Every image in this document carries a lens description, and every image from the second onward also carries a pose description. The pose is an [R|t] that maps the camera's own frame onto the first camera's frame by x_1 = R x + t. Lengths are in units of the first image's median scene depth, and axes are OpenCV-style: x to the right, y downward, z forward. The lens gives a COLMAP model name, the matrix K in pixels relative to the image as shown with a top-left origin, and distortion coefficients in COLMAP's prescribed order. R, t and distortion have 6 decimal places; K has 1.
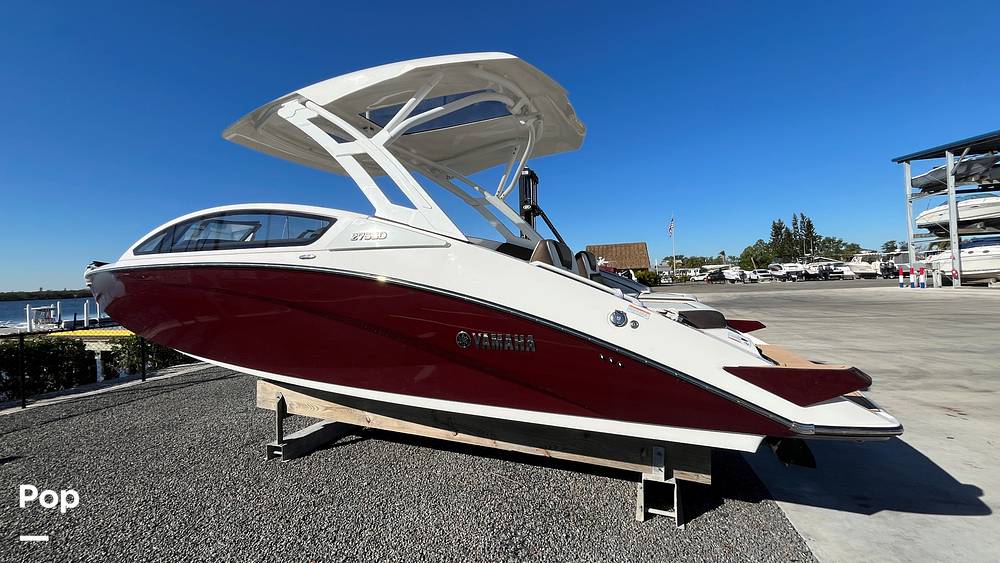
lens RADIAL K [[401.1, 0, 499.2], [0, 401.1, 274.6], [0, 0, 1]] dist [-0.002496, -0.000699]
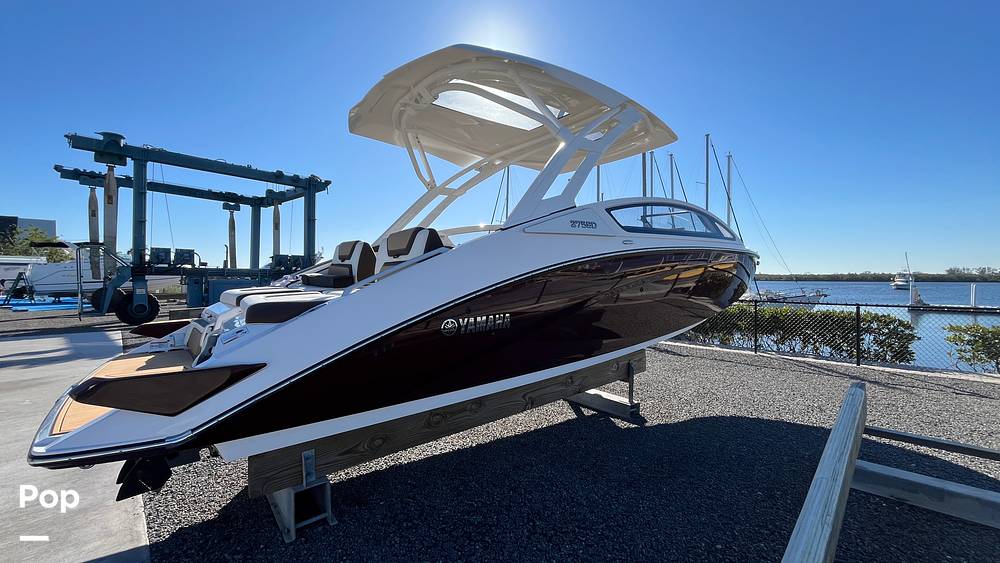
lens RADIAL K [[401.1, 0, 499.2], [0, 401.1, 274.6], [0, 0, 1]] dist [-0.002496, -0.000699]
pose [[-0.501752, 0.029139, -0.864521, 0.123036], [0.026835, 0.999476, 0.018113, 0.002198], [0.864595, -0.014111, -0.502271, 0.246004]]
